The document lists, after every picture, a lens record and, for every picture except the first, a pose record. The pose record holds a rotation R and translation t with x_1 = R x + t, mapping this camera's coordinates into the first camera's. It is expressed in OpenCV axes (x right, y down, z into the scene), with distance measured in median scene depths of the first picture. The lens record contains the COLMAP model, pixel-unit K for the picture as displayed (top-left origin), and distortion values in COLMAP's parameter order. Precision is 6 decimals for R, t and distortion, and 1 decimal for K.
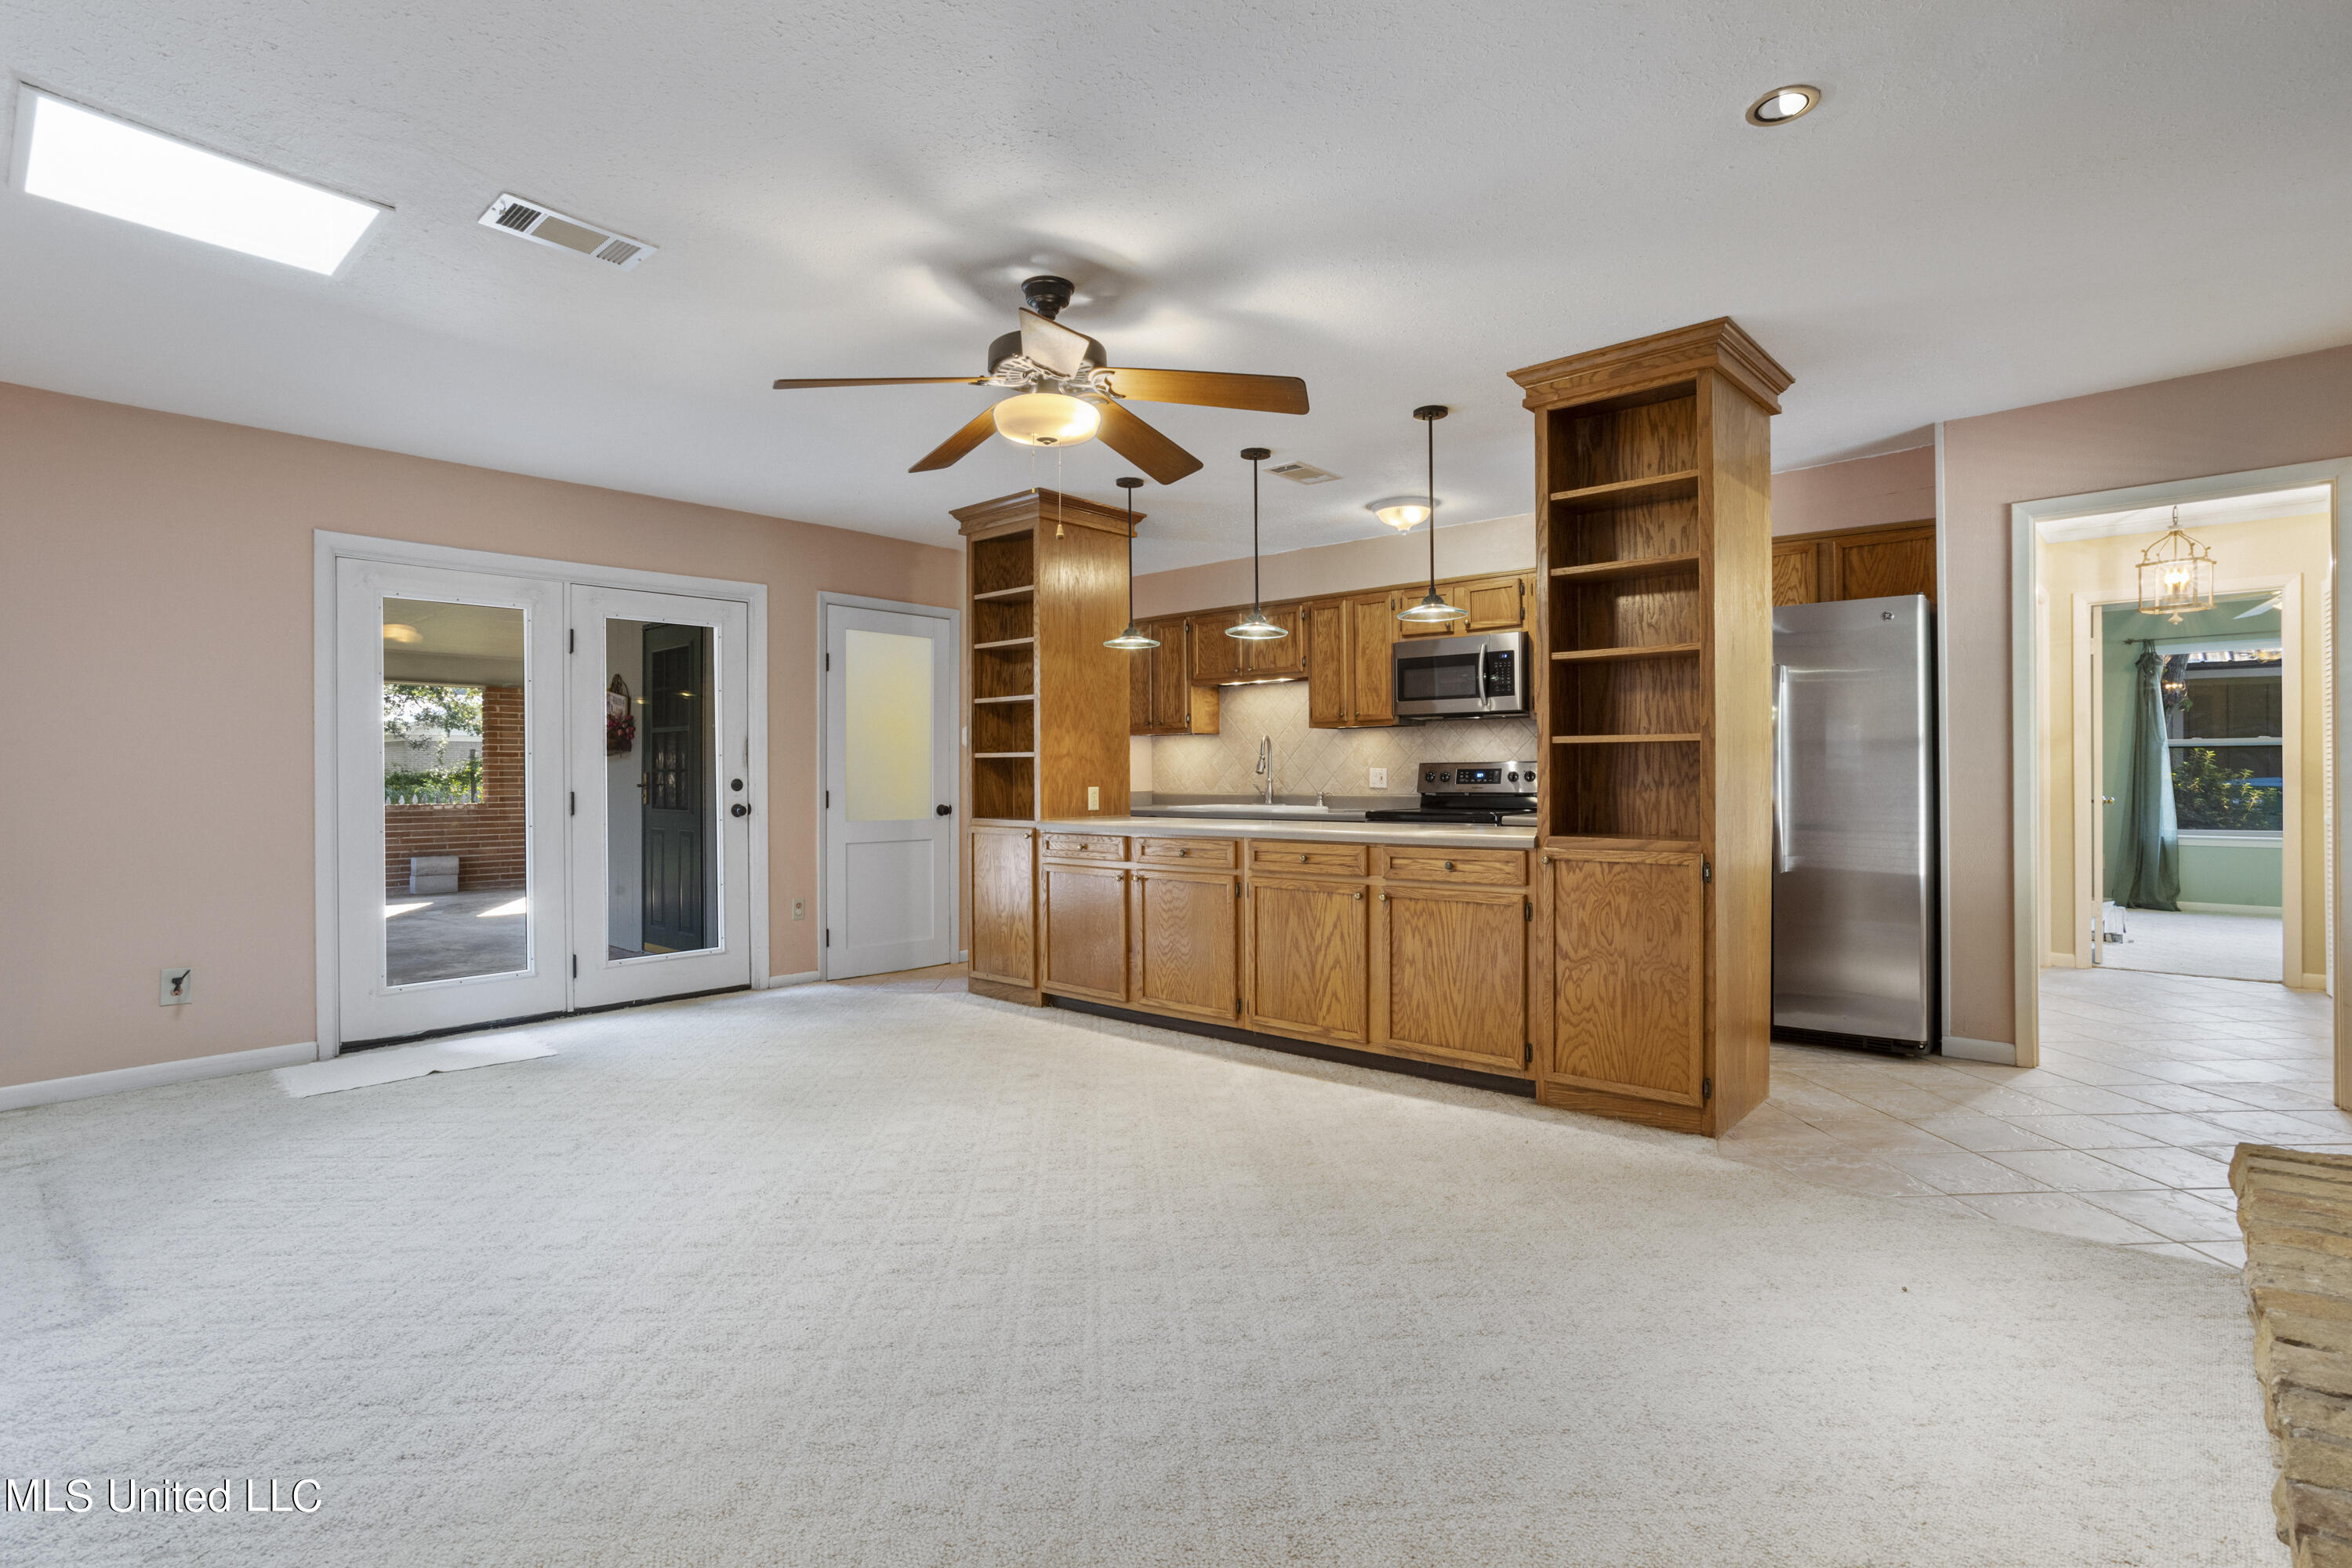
lens RADIAL K [[1134.3, 0, 1179.6], [0, 1134.3, 773.6], [0, 0, 1]] dist [-0.049598, 0.028718]
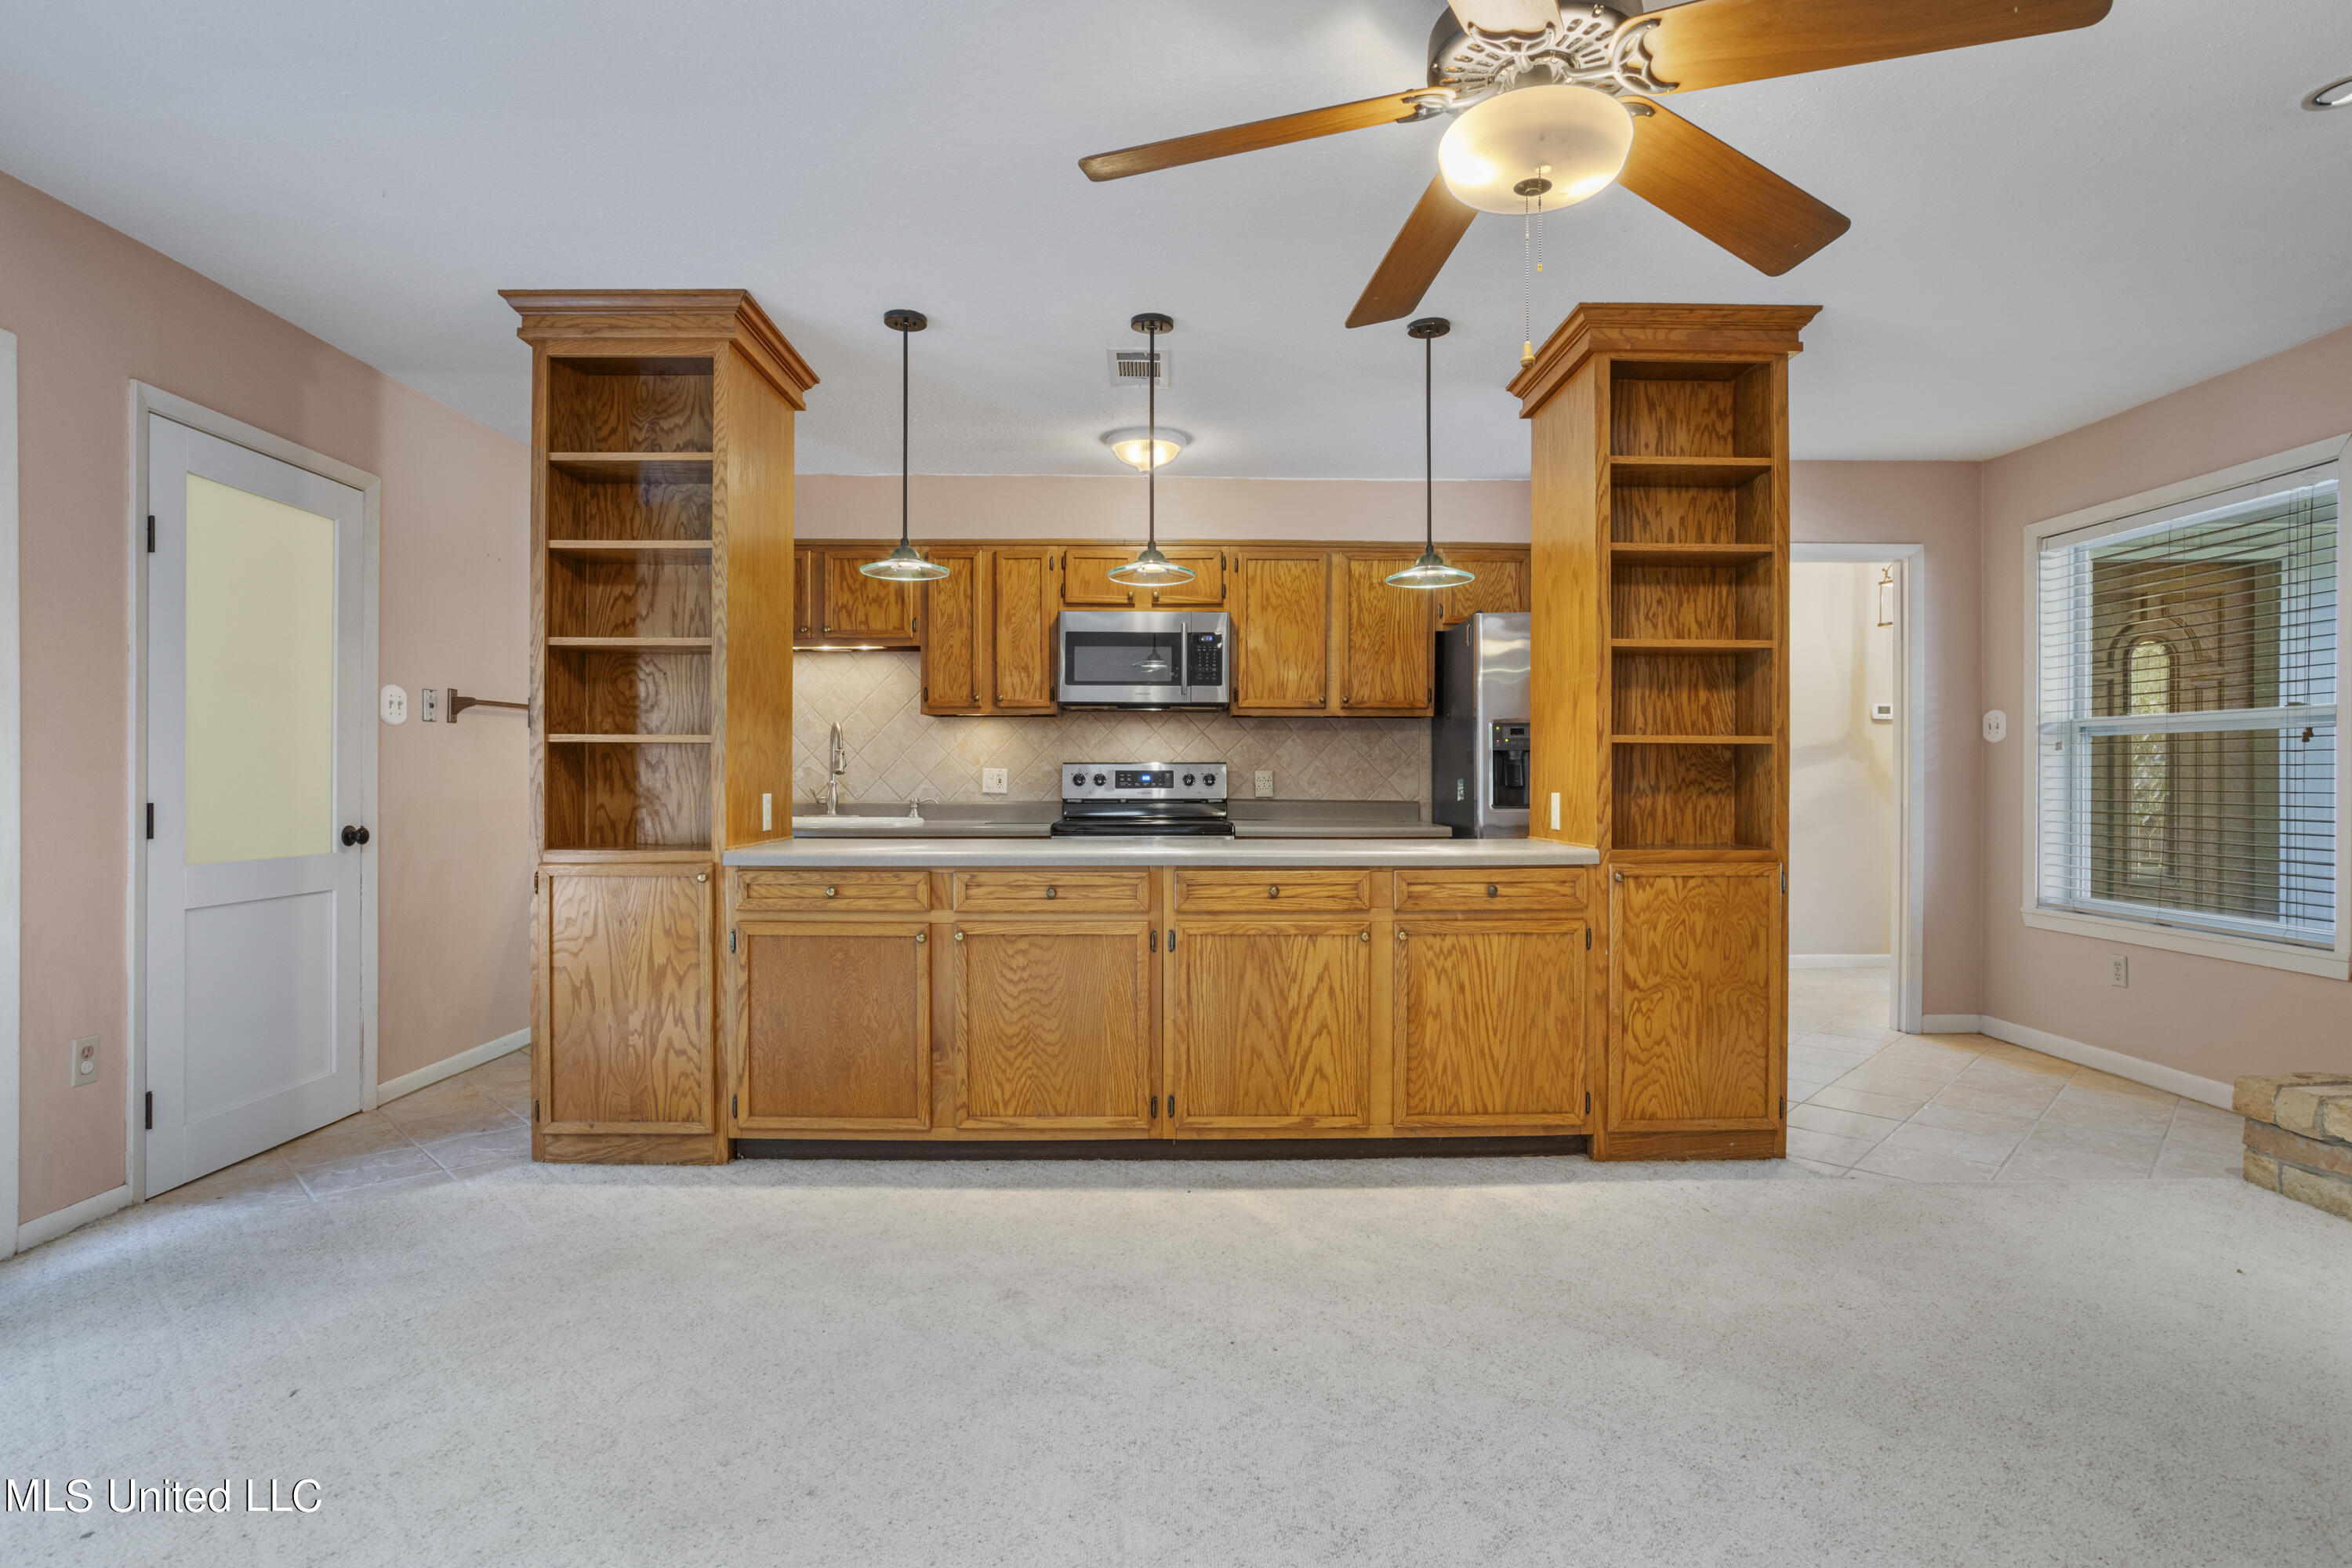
lens RADIAL K [[1180.3, 0, 1172.8], [0, 1180.3, 779.3], [0, 0, 1]] dist [-0.061528, 0.039817]
pose [[0.736532, 0.004364, 0.676388, -0.463718], [-0.006586, 0.999978, 0.000720, 0.002655], [-0.676370, -0.004985, 0.736545, 0.495917]]
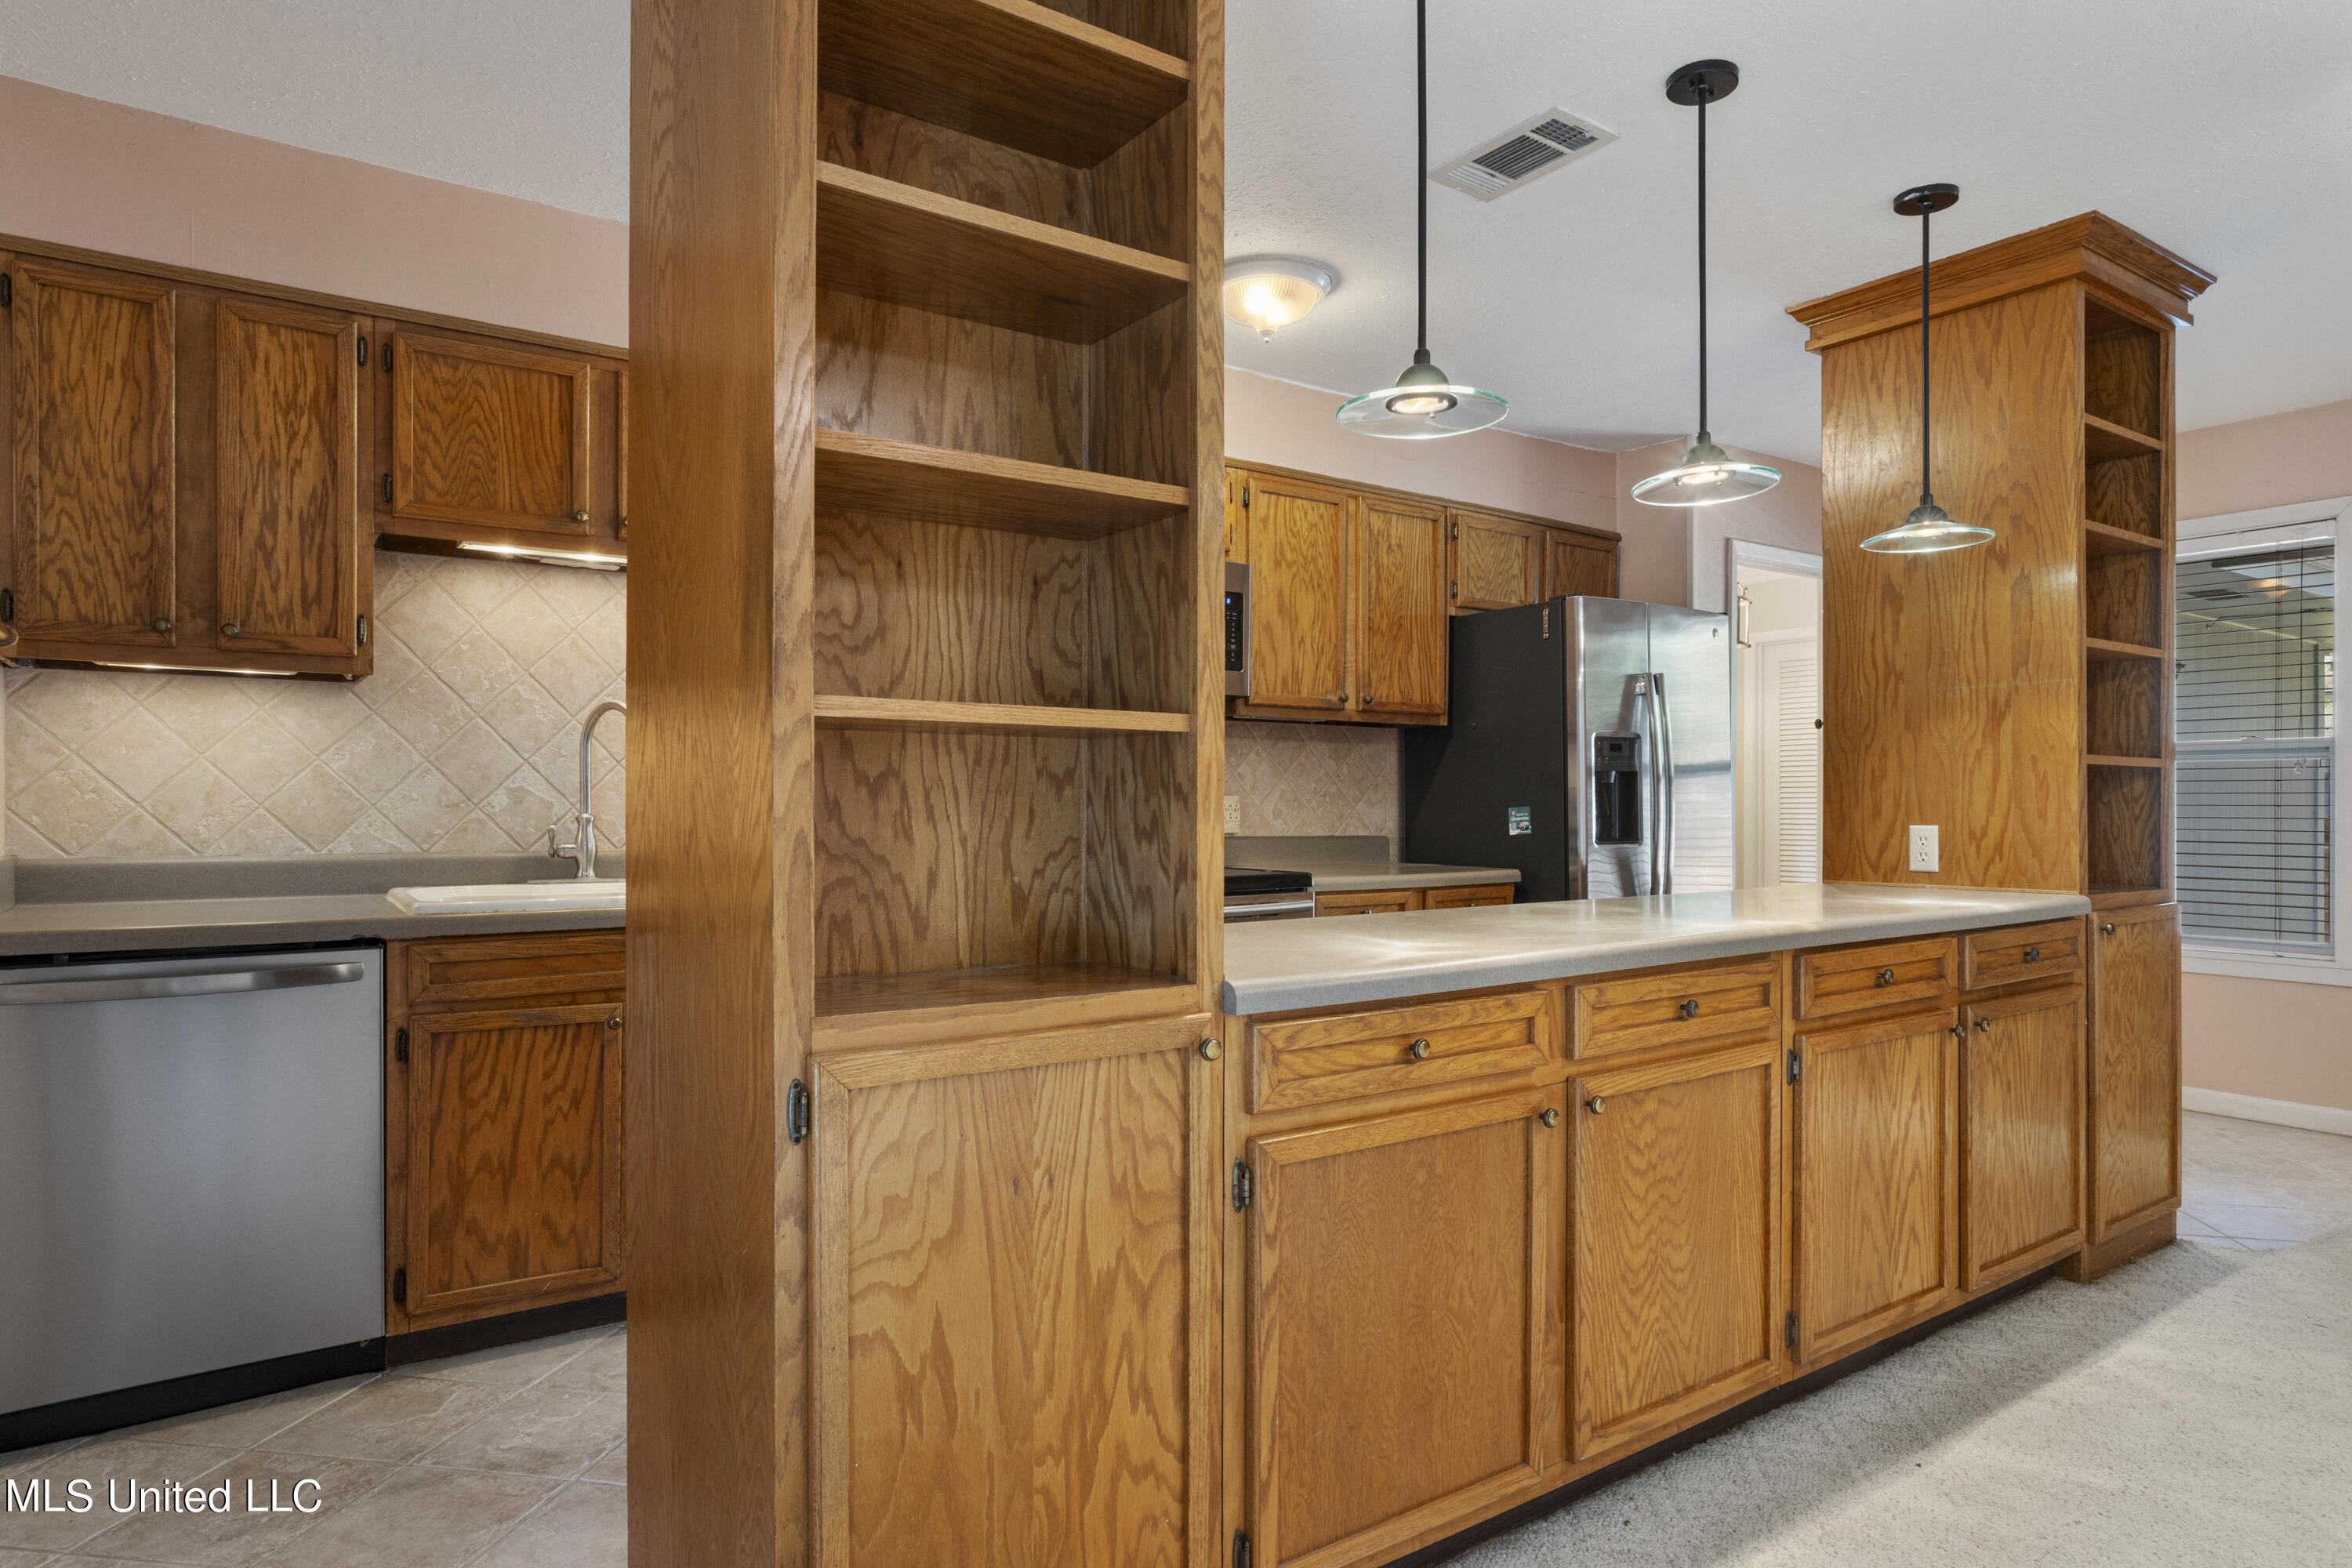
lens RADIAL K [[1356.2, 0, 1178.4], [0, 1356.2, 799.5], [0, 0, 1]] dist [-0.052842, 0.051574]
pose [[0.226576, 0.006560, 0.973971, -0.542363], [-0.004437, 0.999974, -0.005703, 0.002464], [-0.973983, -0.003029, 0.226599, 1.195760]]
